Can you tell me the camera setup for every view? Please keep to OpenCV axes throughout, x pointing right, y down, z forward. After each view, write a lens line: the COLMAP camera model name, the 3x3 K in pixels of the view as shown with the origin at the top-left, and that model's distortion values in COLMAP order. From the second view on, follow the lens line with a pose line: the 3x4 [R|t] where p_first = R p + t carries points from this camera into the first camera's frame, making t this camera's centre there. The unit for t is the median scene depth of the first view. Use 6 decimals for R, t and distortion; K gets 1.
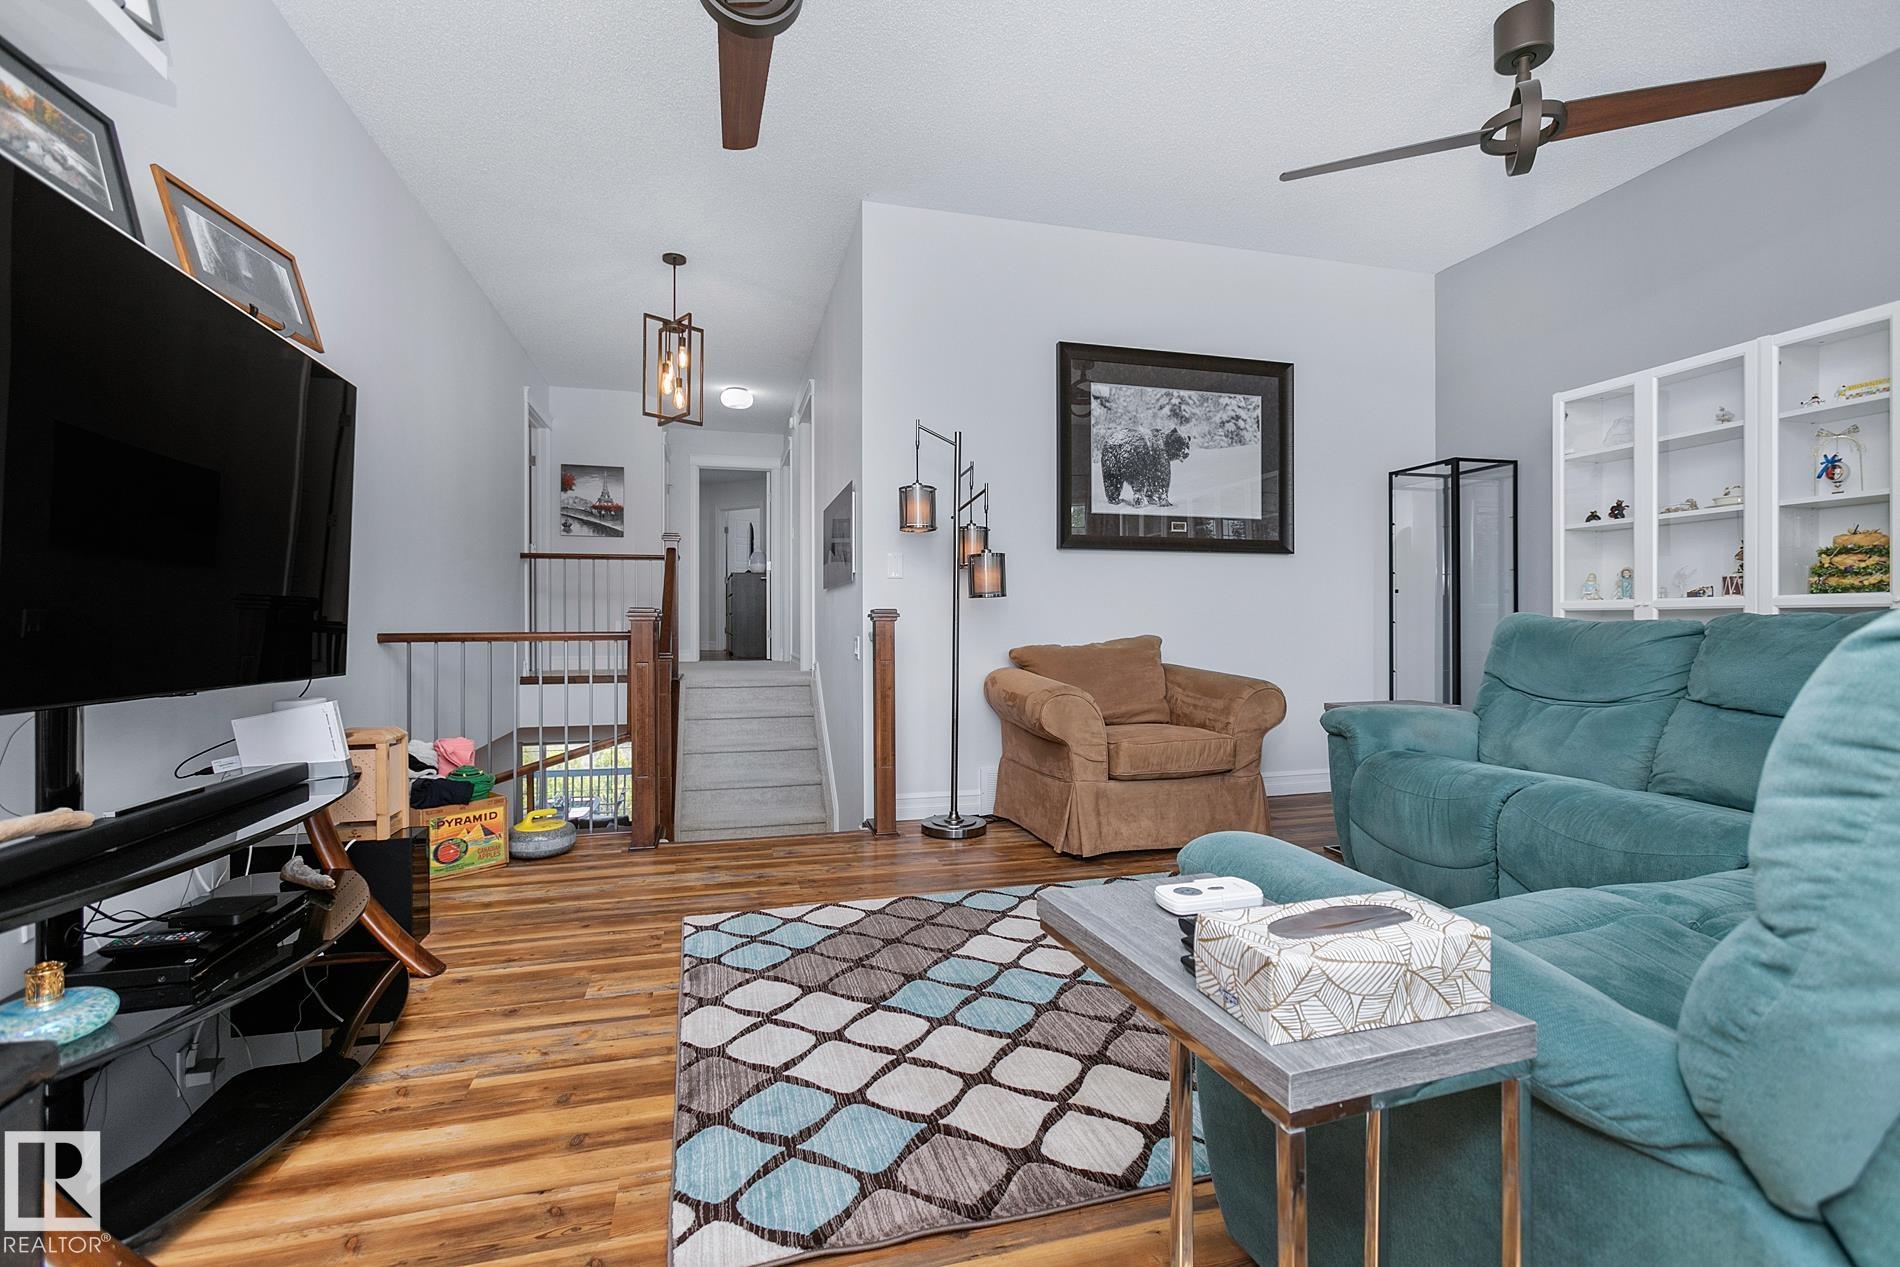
lens RADIAL K [[848.6, 0, 946.1], [0, 848.6, 631.0], [0, 0, 1]] dist [-0.009283, 0.006453]
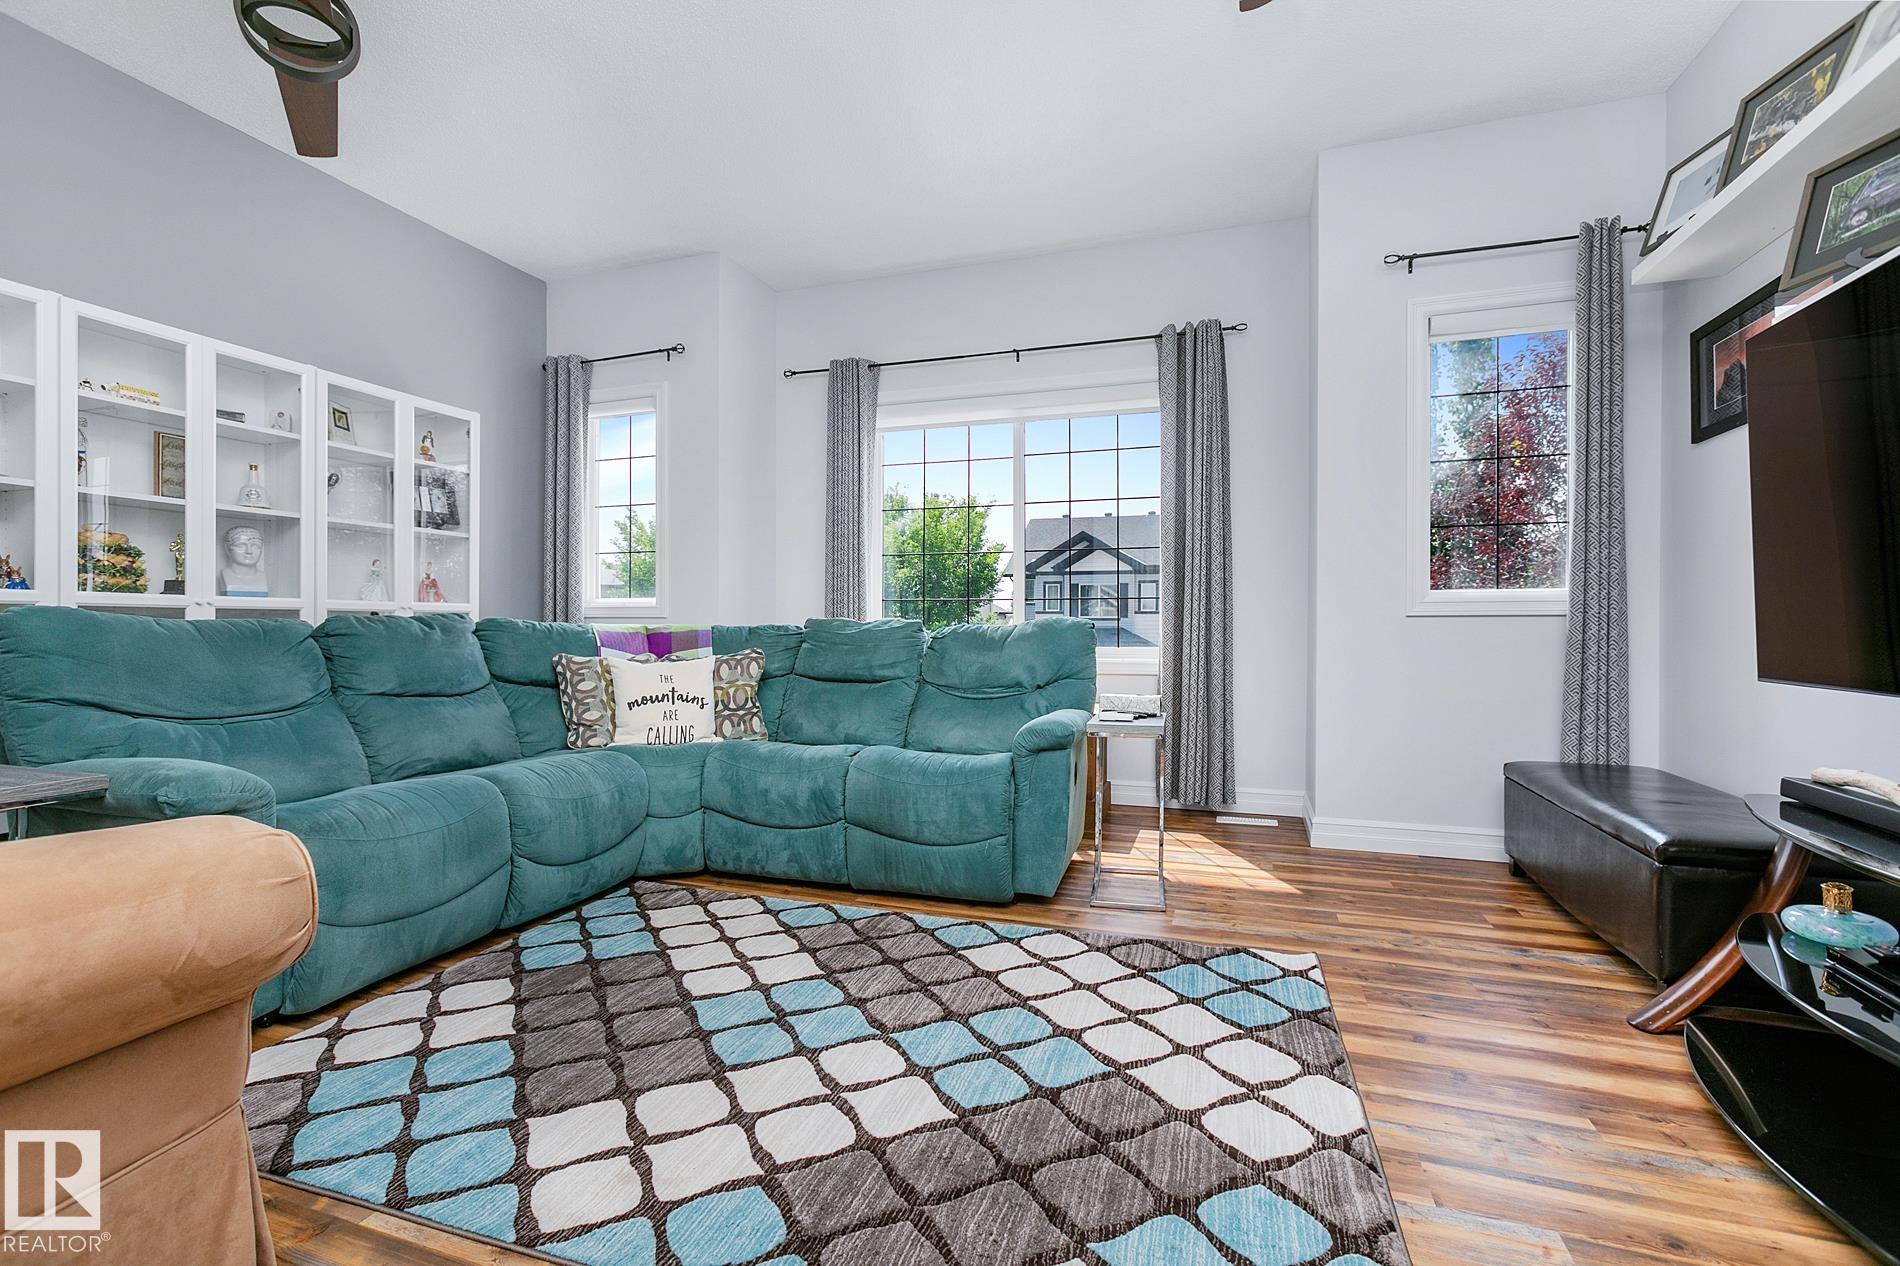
lens RADIAL K [[848.6, 0, 946.8], [0, 848.6, 640.7], [0, 0, 1]] dist [-0.009283, 0.006453]
pose [[-0.828136, -0.005781, 0.560498, -0.420706], [0.005557, 0.999813, 0.018522, -0.006983], [-0.560500, 0.018453, -0.827949, 1.828545]]
